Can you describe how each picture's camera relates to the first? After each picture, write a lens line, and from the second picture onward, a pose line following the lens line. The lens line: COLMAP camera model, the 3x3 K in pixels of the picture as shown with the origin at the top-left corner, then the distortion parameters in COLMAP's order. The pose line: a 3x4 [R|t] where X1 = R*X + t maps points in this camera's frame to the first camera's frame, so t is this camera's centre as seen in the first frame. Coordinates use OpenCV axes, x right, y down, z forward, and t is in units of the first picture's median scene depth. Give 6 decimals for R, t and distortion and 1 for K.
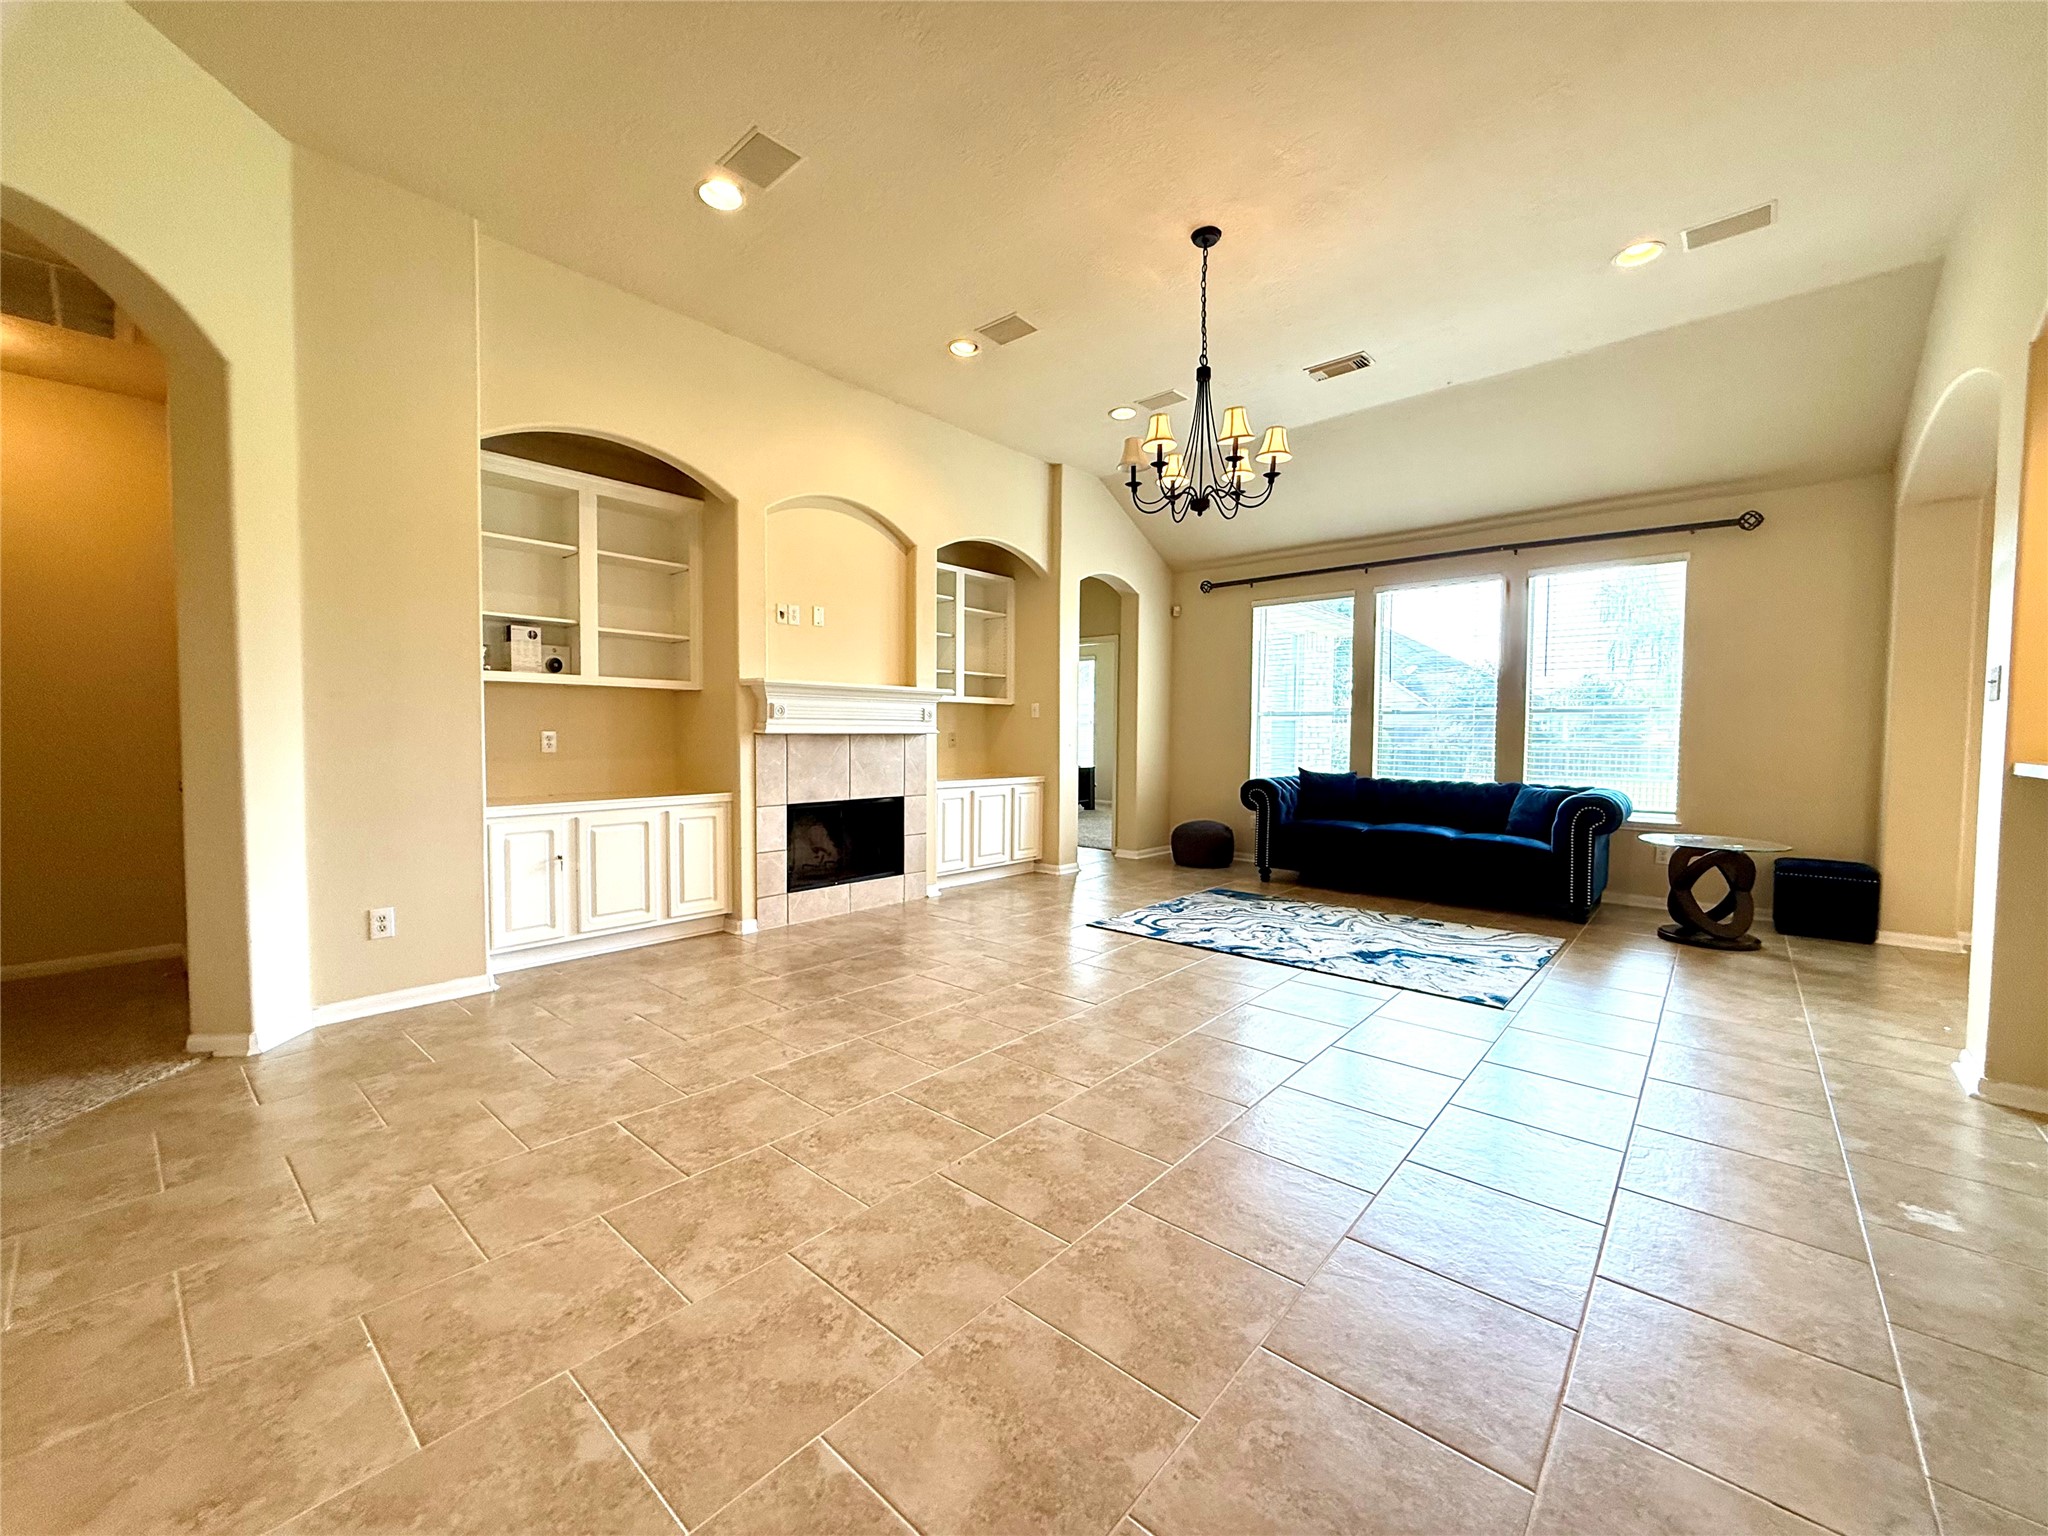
lens RADIAL K [[813.7, 0, 1015.1], [0, 813.7, 763.4], [0, 0, 1]] dist [-0.000244, 0.000565]
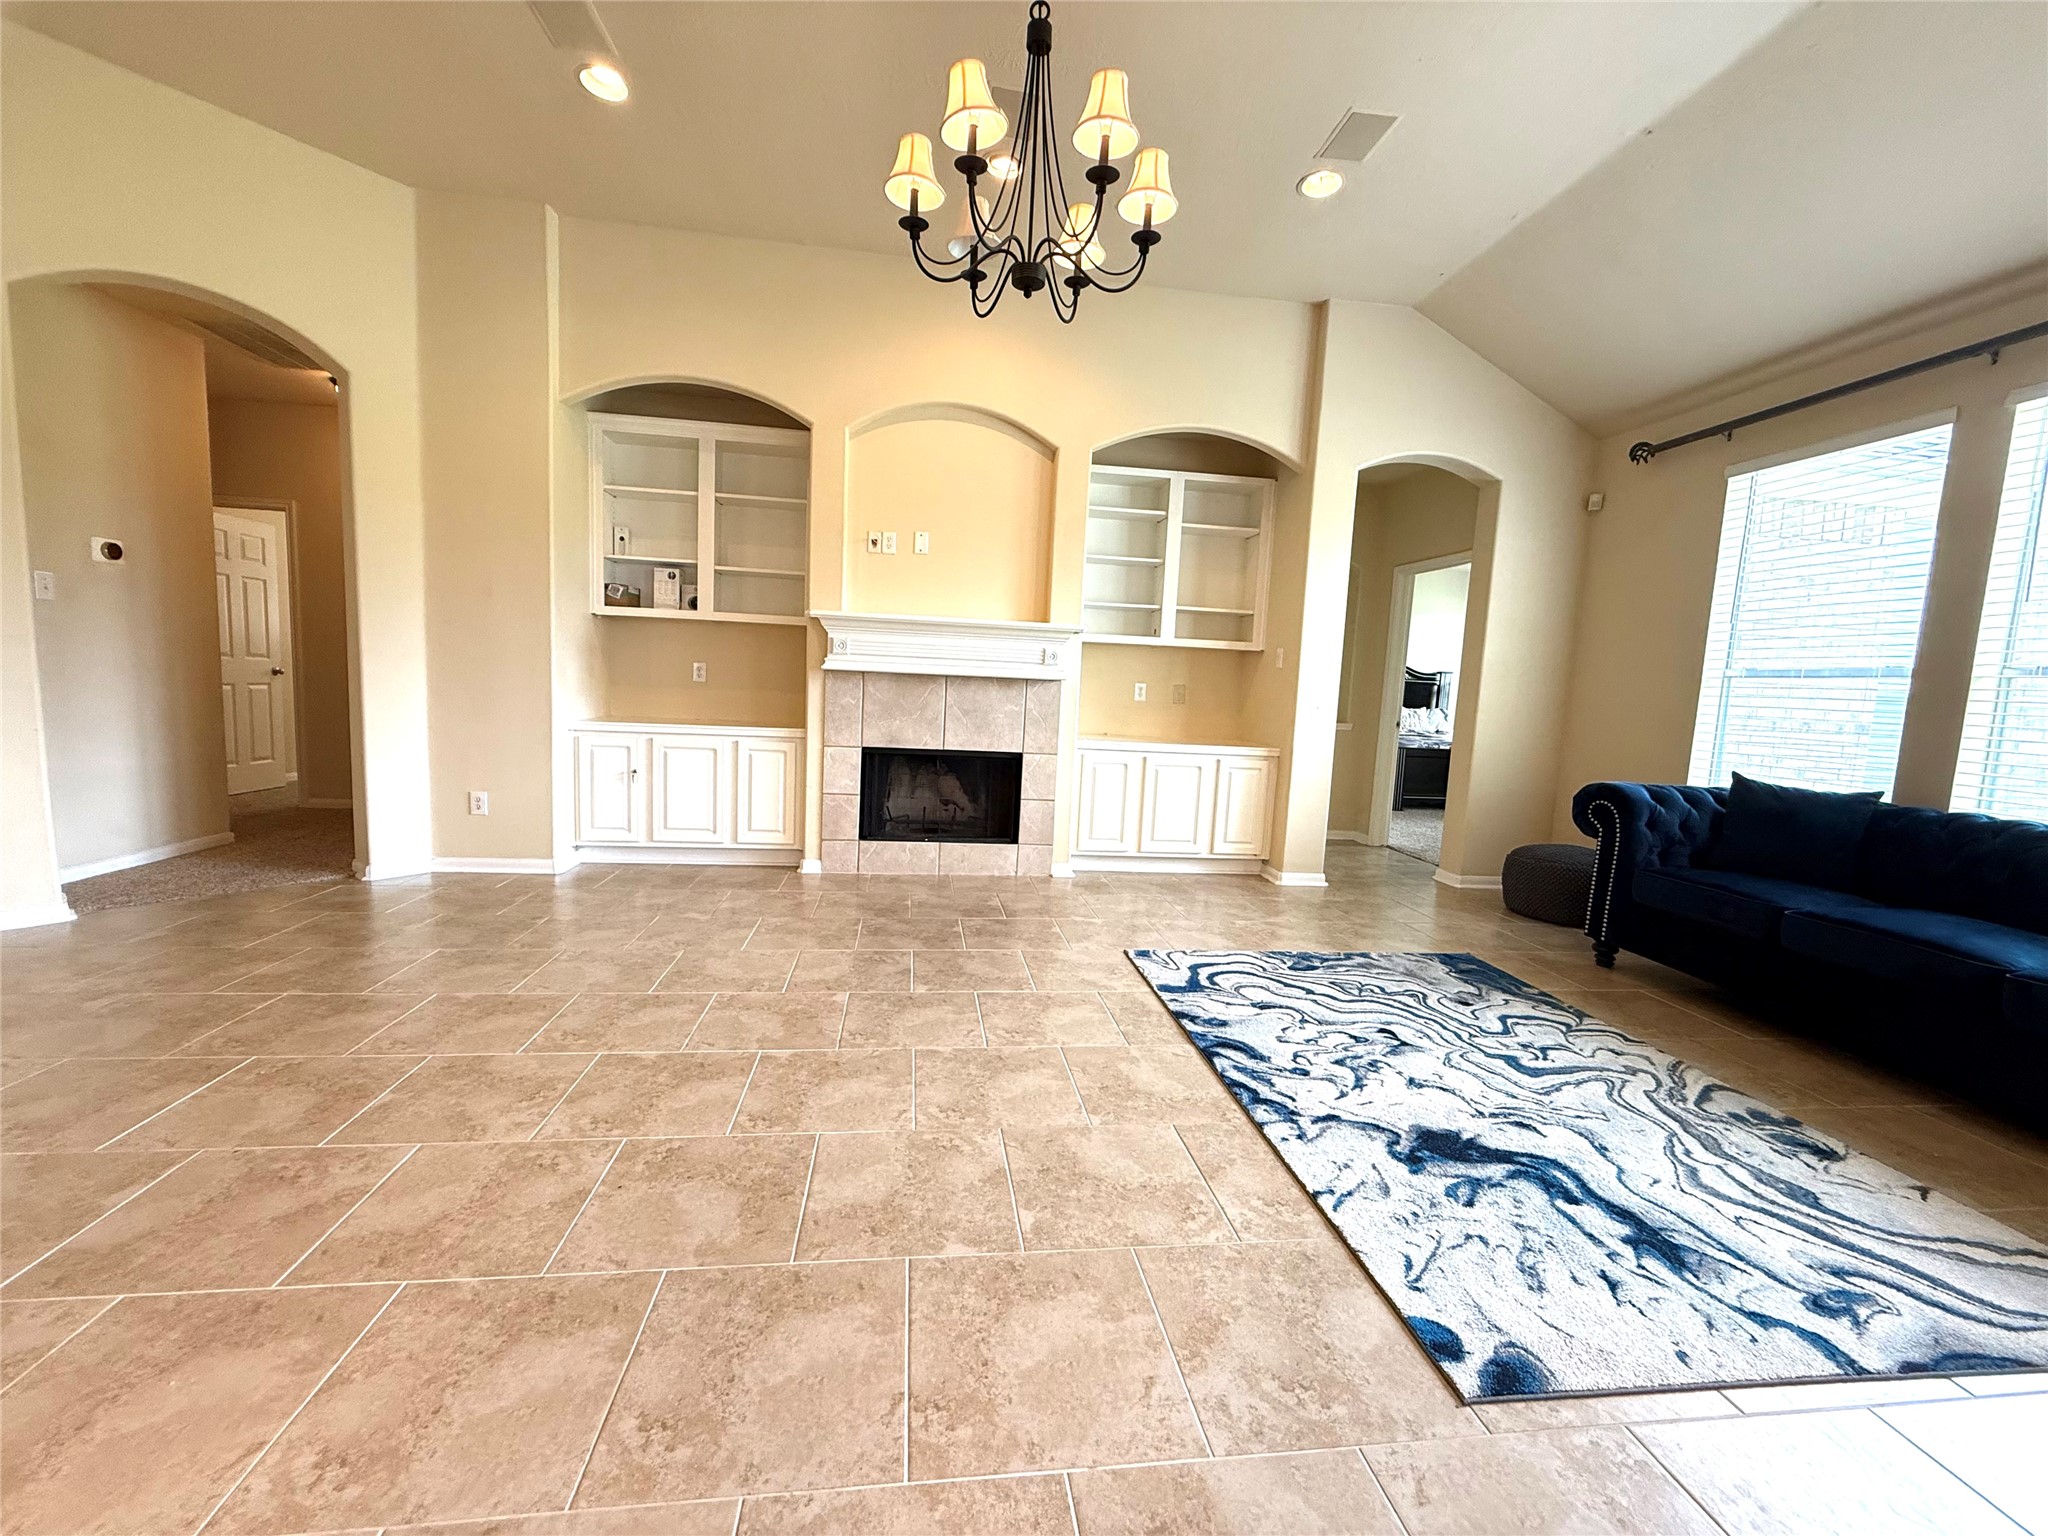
lens RADIAL K [[813.7, 0, 1016.1], [0, 813.7, 763.2], [0, 0, 1]] dist [-0.000244, 0.000565]
pose [[0.750439, 0.096121, -0.653913, 0.466499], [-0.067282, 0.995339, 0.069095, -0.007687], [0.657507, -0.007855, 0.753408, 0.404400]]
